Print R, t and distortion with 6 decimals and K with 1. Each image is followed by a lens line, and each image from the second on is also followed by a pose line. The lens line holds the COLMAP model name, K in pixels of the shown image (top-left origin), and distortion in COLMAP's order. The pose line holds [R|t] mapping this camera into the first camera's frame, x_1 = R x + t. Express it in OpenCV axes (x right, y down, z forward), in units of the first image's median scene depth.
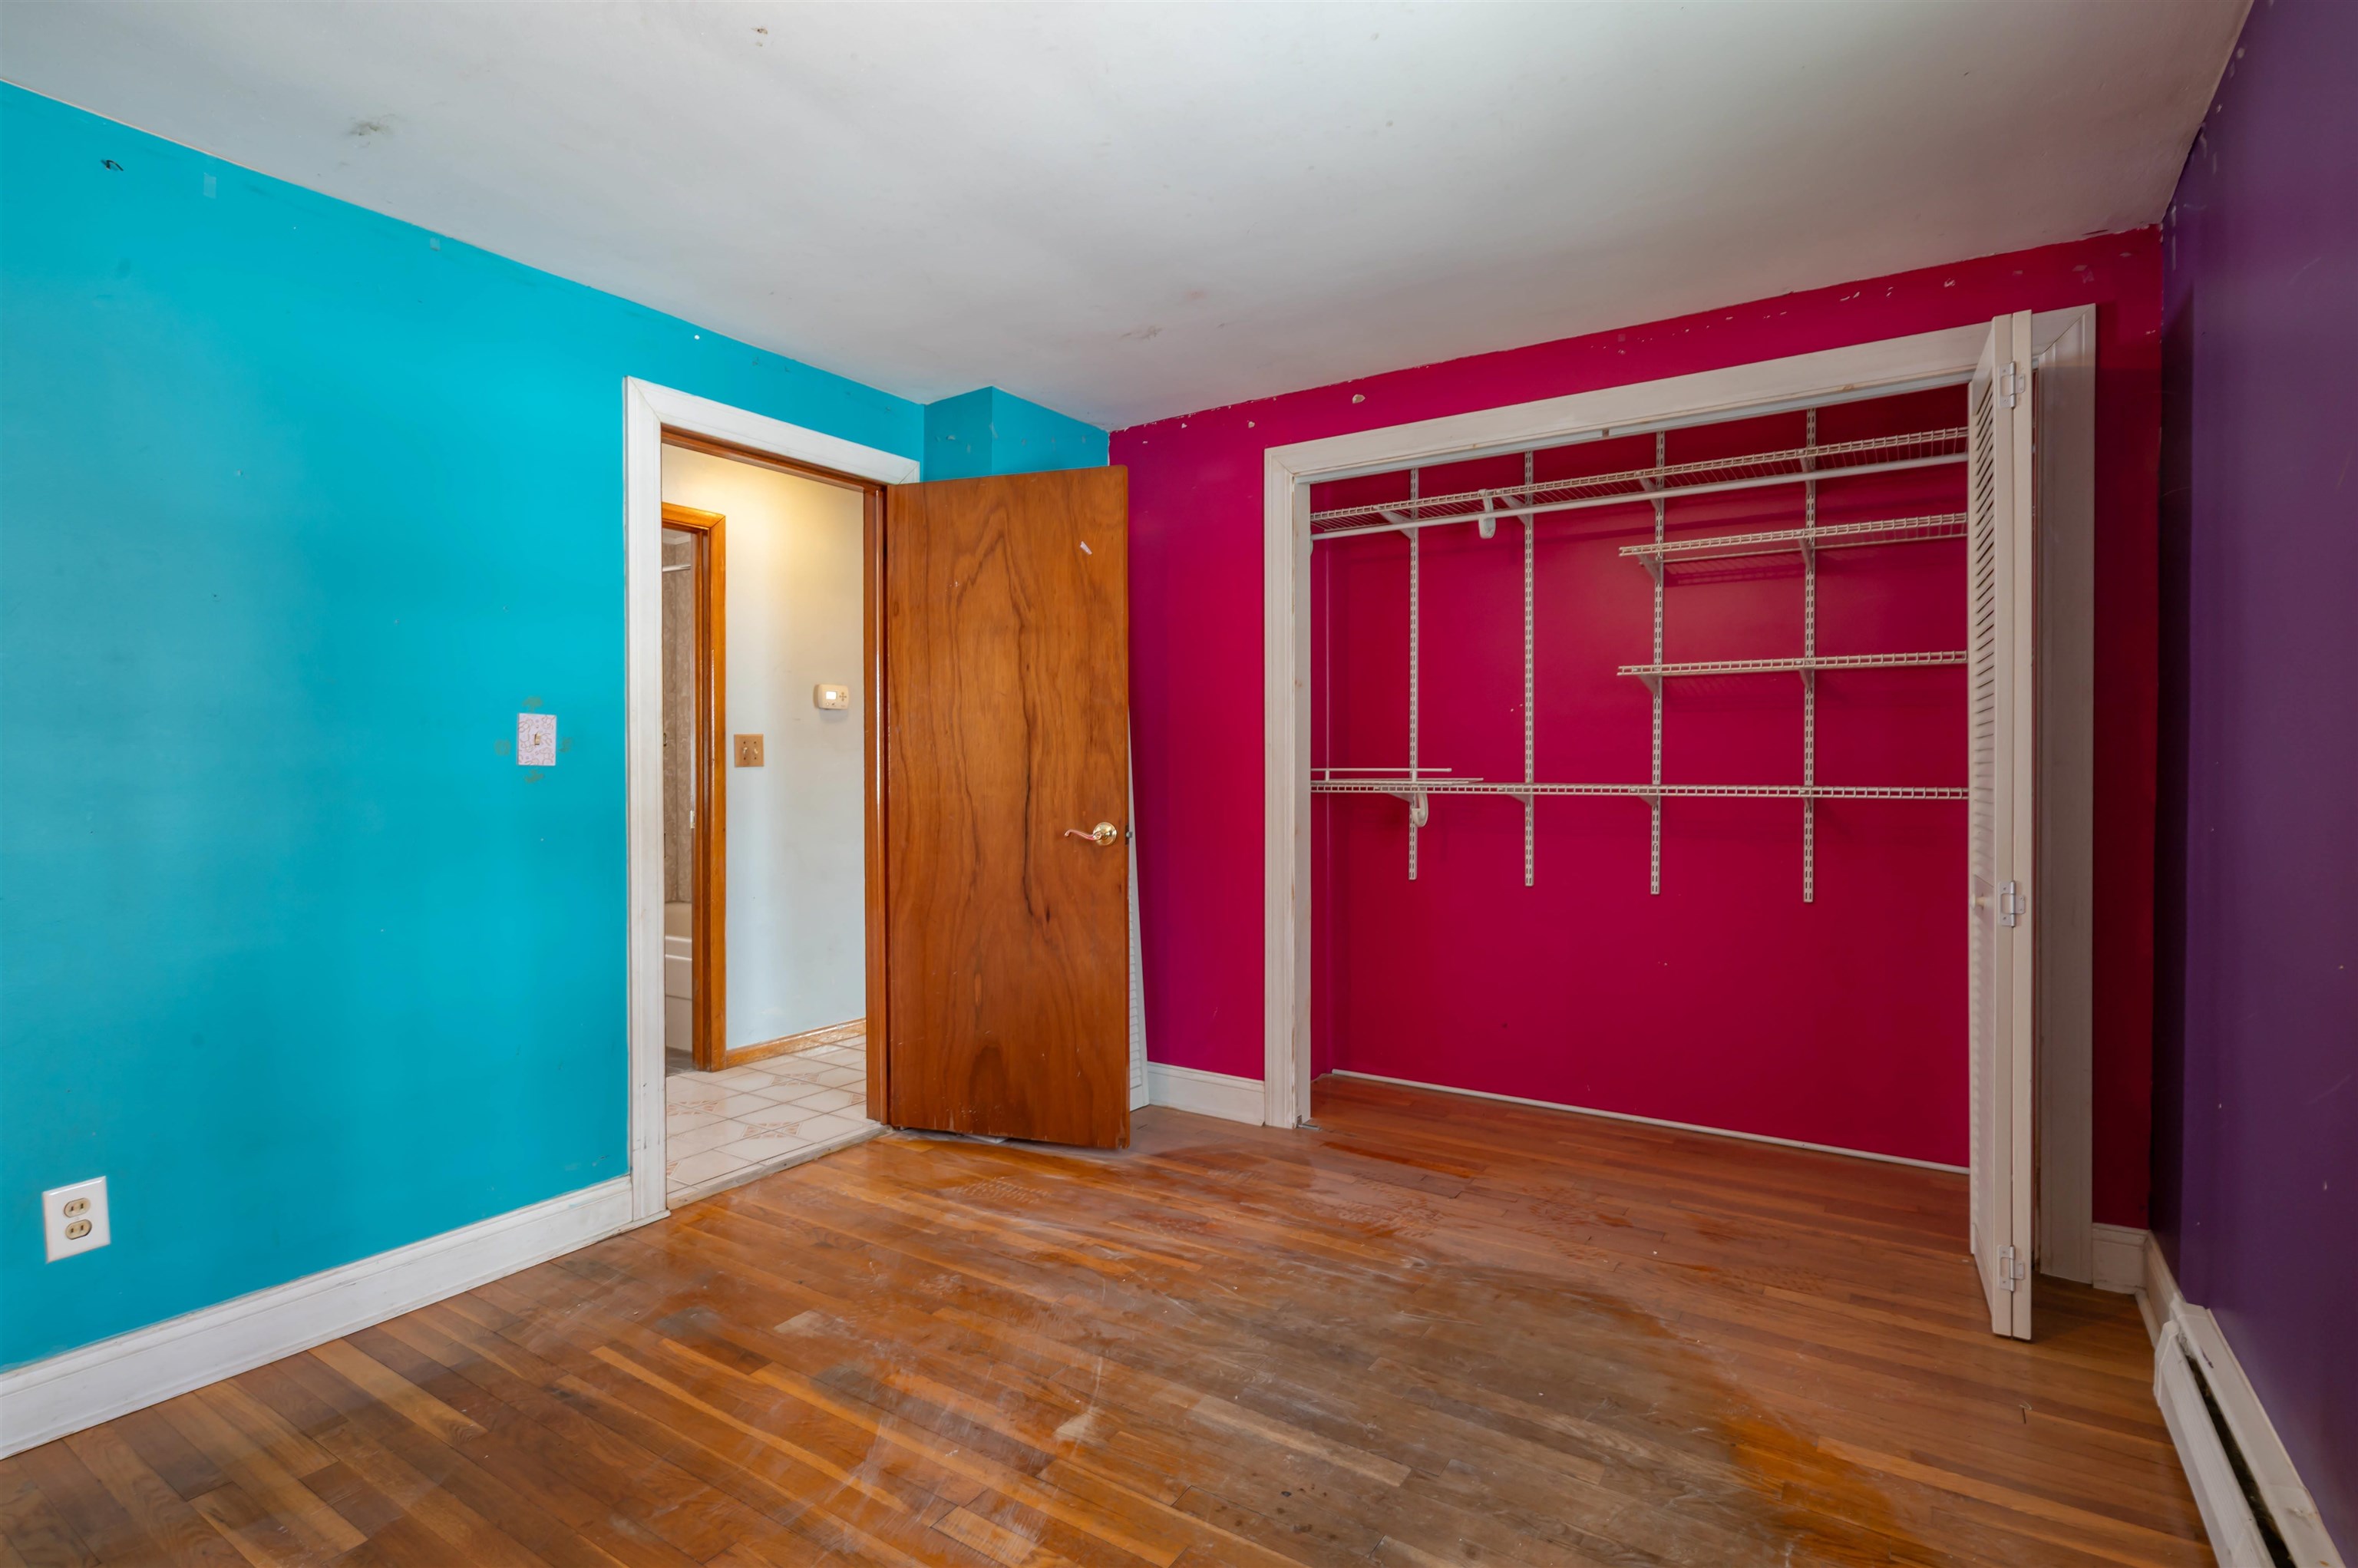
lens RADIAL K [[1141.2, 0, 1155.3], [0, 1141.2, 773.8], [0, 0, 1]] dist [-0.006480, 0.004148]
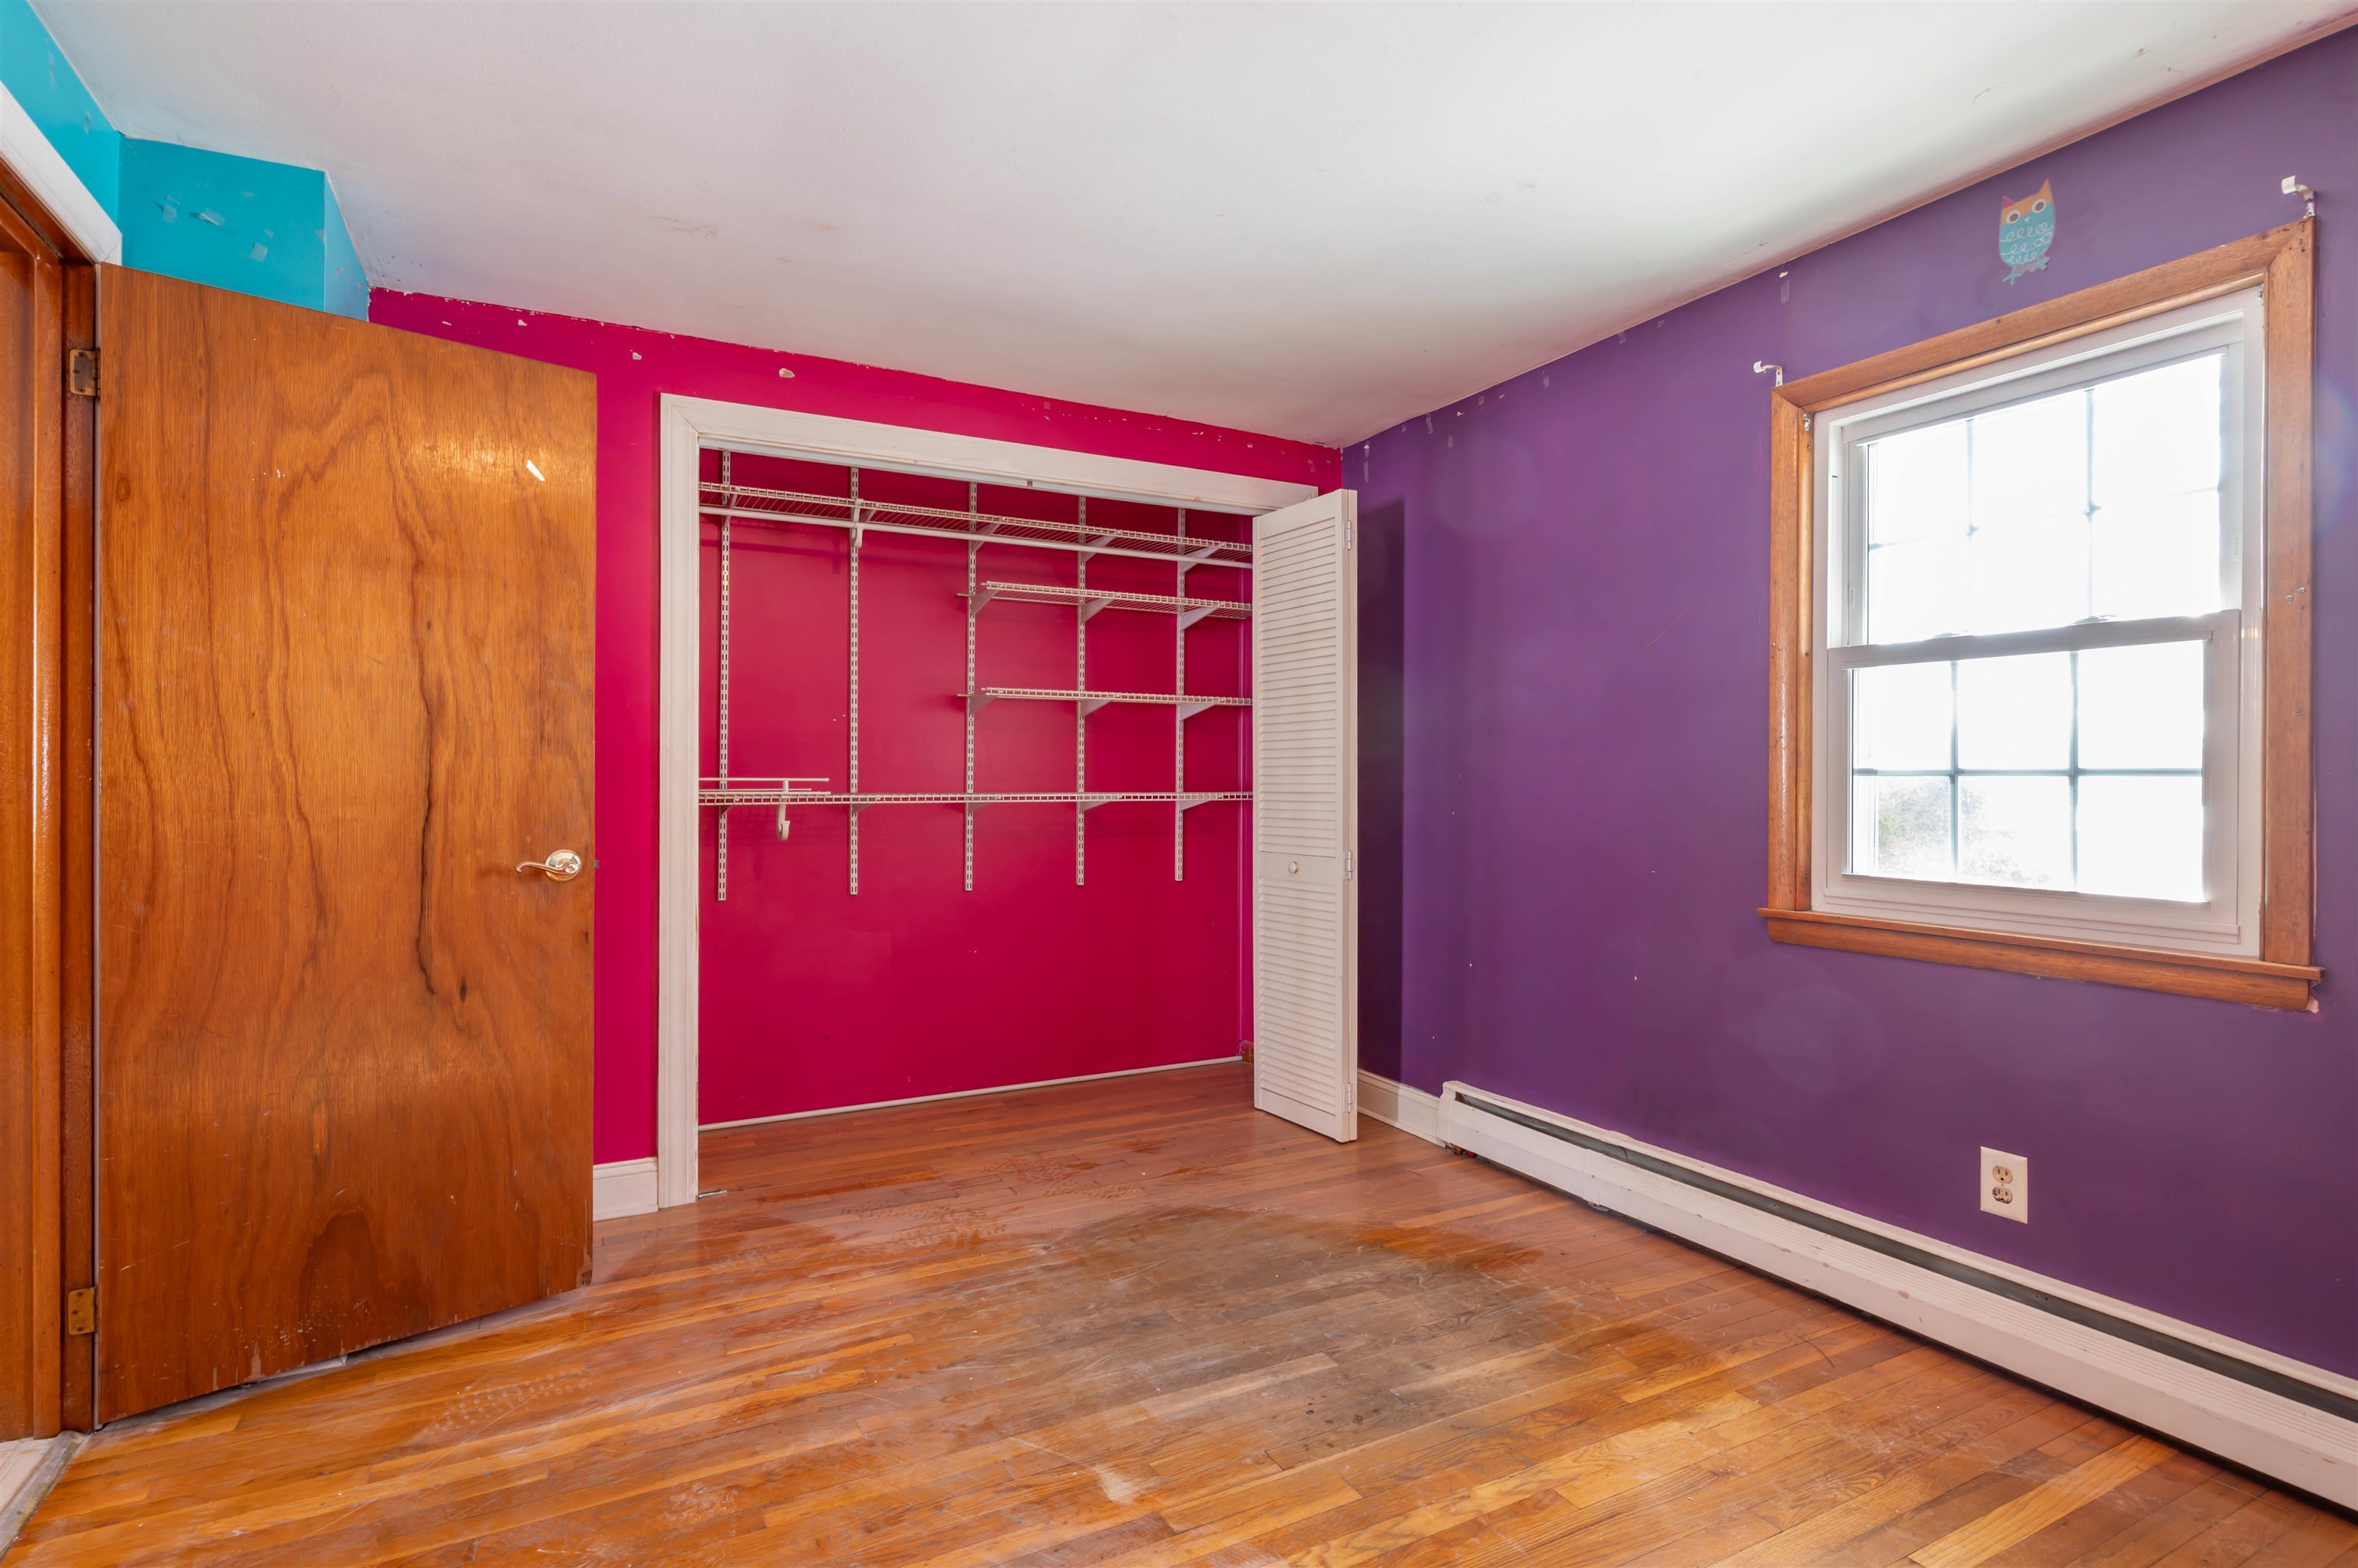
lens RADIAL K [[1141.2, 0, 1212.3], [0, 1141.2, 776.8], [0, 0, 1]] dist [-0.006480, 0.004148]
pose [[0.476669, 0.004130, 0.879073, -0.590082], [0.003798, 0.999970, -0.006757, 0.002524], [-0.879075, 0.006560, 0.476639, 0.339661]]
